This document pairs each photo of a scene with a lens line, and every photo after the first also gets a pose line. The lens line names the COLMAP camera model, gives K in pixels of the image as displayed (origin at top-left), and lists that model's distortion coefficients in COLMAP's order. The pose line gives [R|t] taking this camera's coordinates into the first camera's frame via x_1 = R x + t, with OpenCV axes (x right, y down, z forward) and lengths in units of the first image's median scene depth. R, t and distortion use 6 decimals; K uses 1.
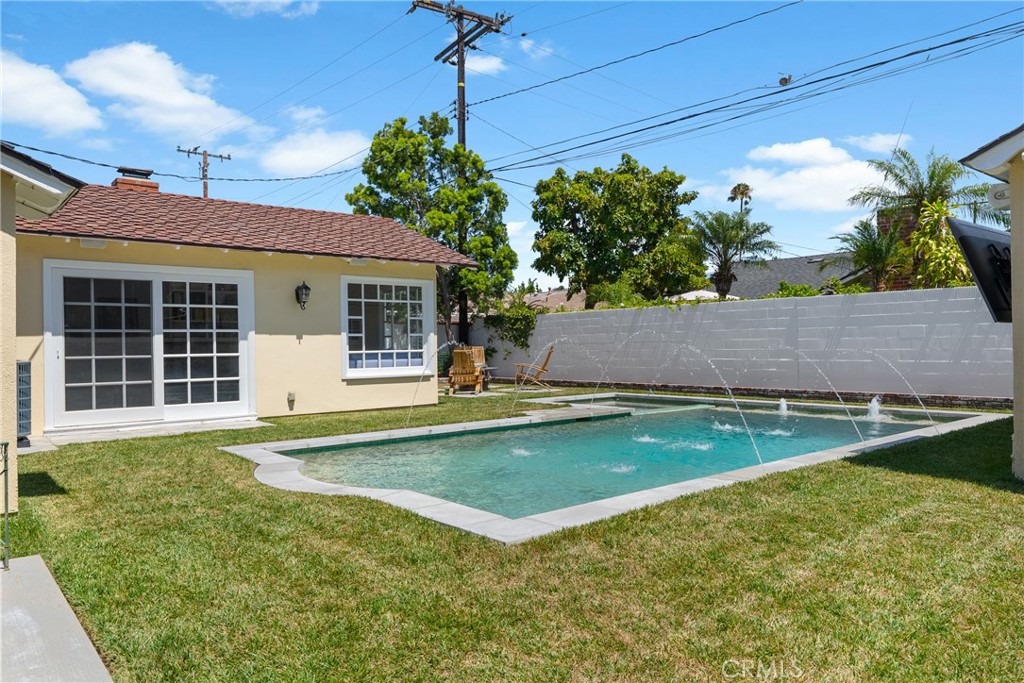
lens RADIAL K [[719.3, 0, 513.9], [0, 719.3, 339.4], [0, 0, 1]] dist [-0.001186, 0.001950]
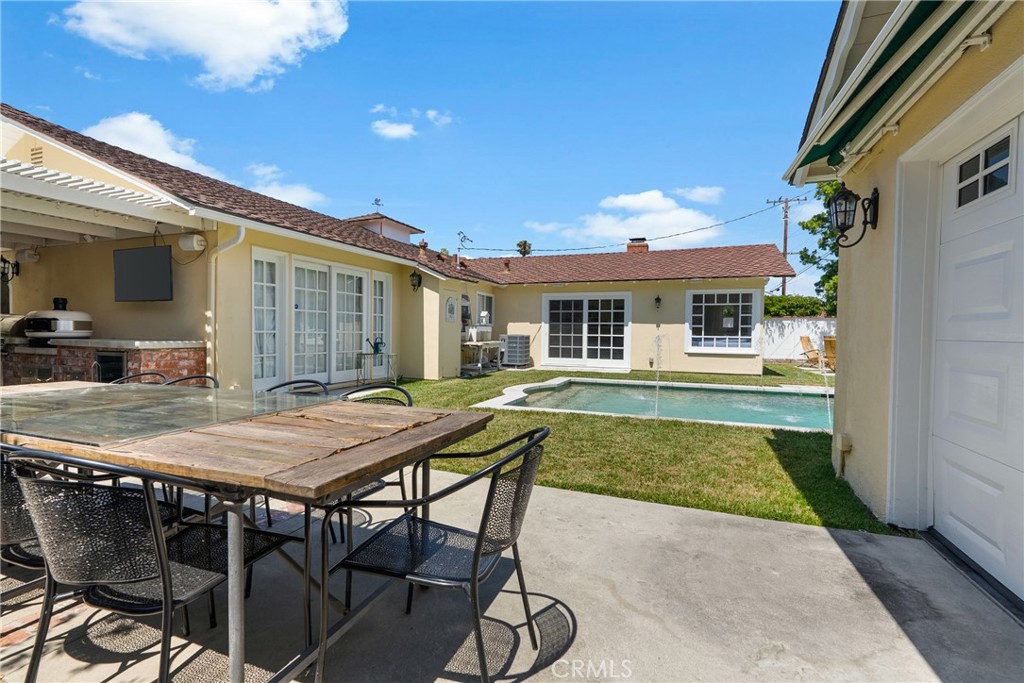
lens RADIAL K [[465.3, 0, 507.4], [0, 465.3, 338.9], [0, 0, 1]] dist [0.000435, 0.000256]
pose [[0.465730, 0.035565, -0.884212, 0.726667], [-0.009825, 0.999338, 0.035021, -0.013896], [0.884872, -0.007623, 0.465771, 0.188324]]
